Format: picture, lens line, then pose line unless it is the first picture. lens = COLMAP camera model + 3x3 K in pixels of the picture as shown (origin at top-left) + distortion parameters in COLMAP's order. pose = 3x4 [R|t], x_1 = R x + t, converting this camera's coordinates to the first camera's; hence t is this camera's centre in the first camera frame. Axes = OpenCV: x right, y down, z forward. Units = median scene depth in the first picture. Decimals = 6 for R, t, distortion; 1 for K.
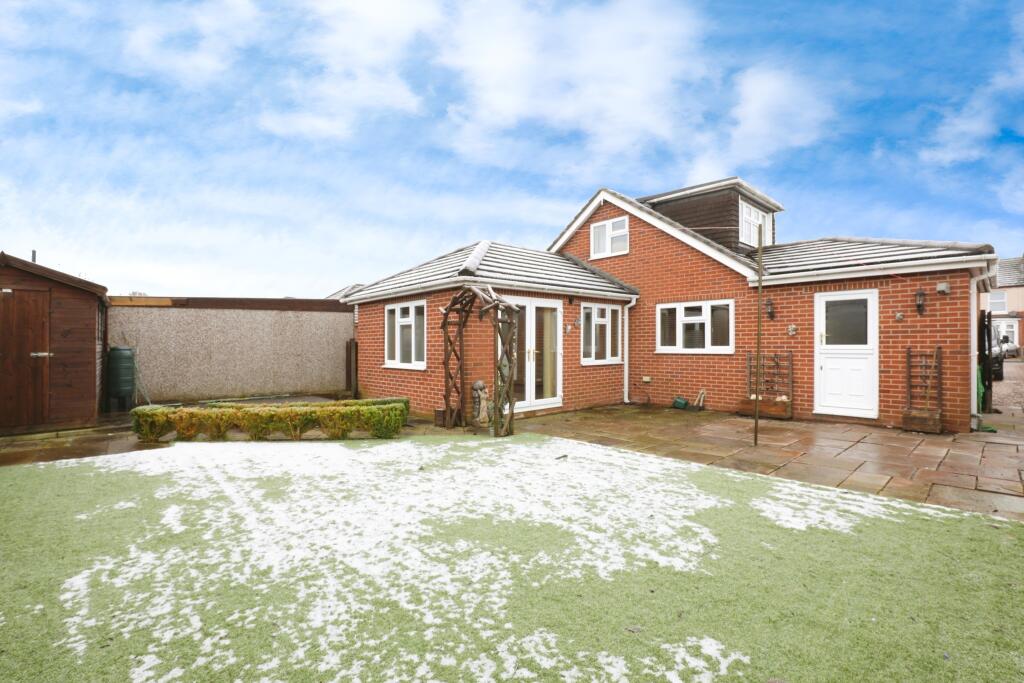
lens RADIAL K [[467.8, 0, 517.9], [0, 467.8, 330.0], [0, 0, 1]] dist [-0.022183, 0.000759]
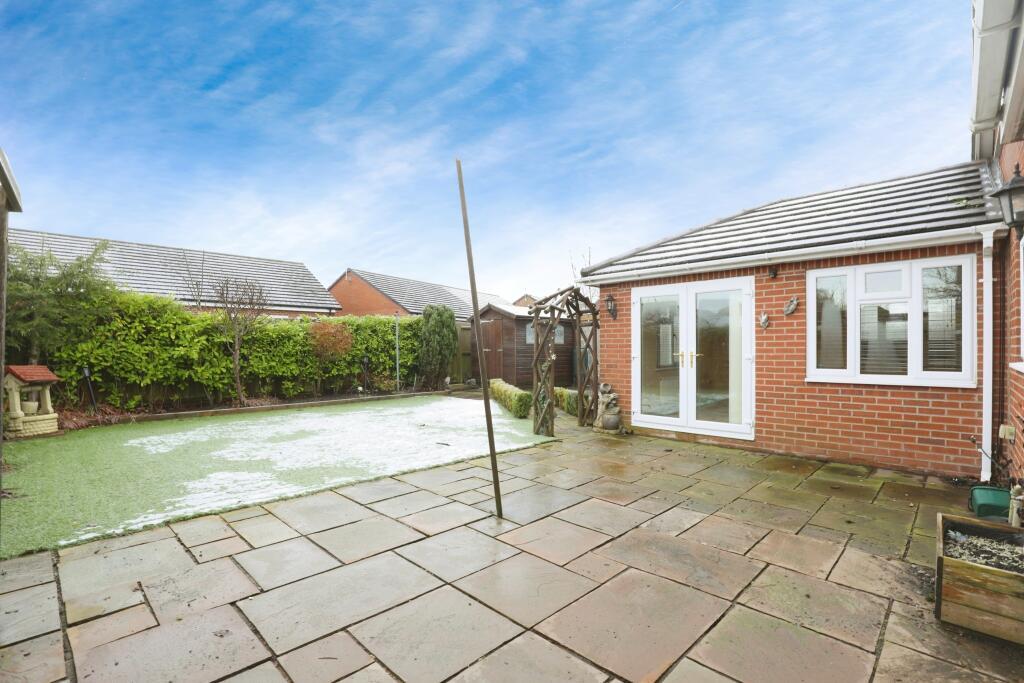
lens RADIAL K [[467.8, 0, 517.9], [0, 467.8, 330.0], [0, 0, 1]] dist [-0.022183, 0.000759]
pose [[0.052887, -0.030400, -0.998138, 0.851169], [0.033865, 0.999016, -0.028632, 0.021164], [0.998026, -0.032288, 0.053865, 0.763741]]
